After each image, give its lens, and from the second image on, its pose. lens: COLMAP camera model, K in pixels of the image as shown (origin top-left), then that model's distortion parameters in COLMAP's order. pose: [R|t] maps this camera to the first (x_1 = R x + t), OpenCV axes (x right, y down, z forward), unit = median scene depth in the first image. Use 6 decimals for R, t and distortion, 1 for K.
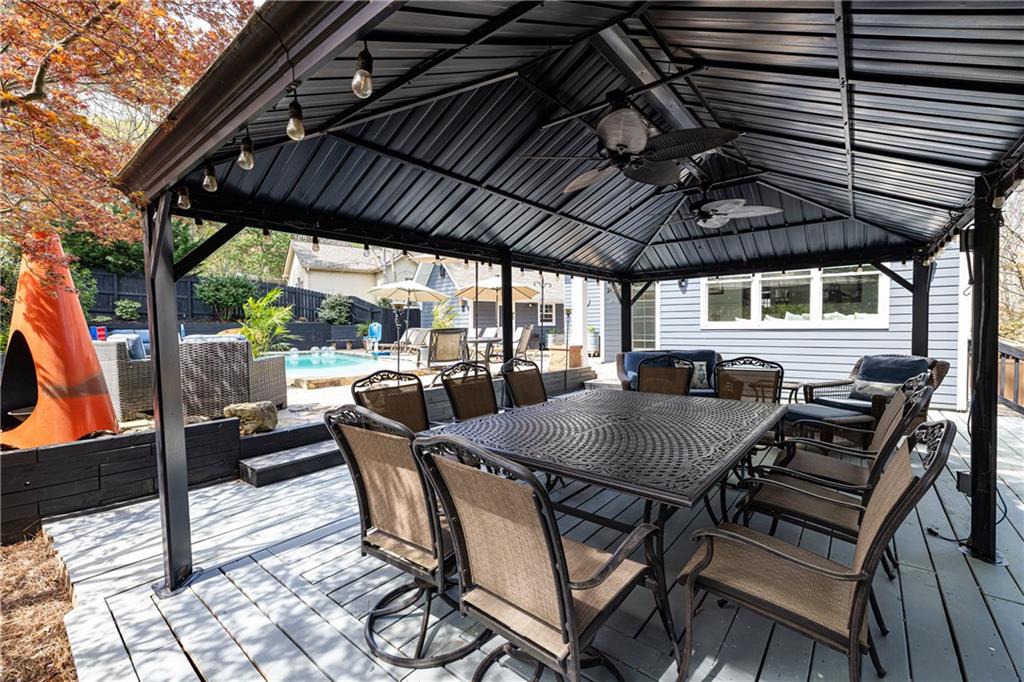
lens RADIAL K [[424.2, 0, 516.5], [0, 424.2, 339.4], [0, 0, 1]] dist [-0.001067, -0.000021]
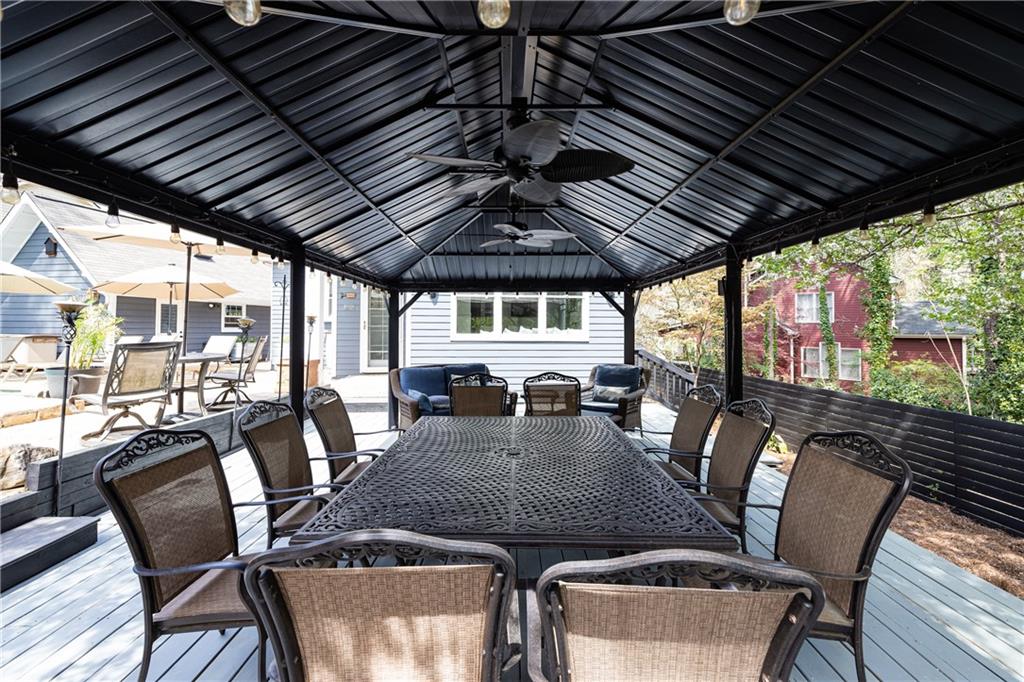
lens RADIAL K [[443.4, 0, 505.5], [0, 443.4, 321.3], [0, 0, 1]] dist [-0.000067, -0.000124]
pose [[0.784828, 0.026050, 0.619166, -0.160036], [0.007058, 0.998676, -0.050964, -0.020915], [-0.619673, 0.044368, 0.783605, 0.121077]]
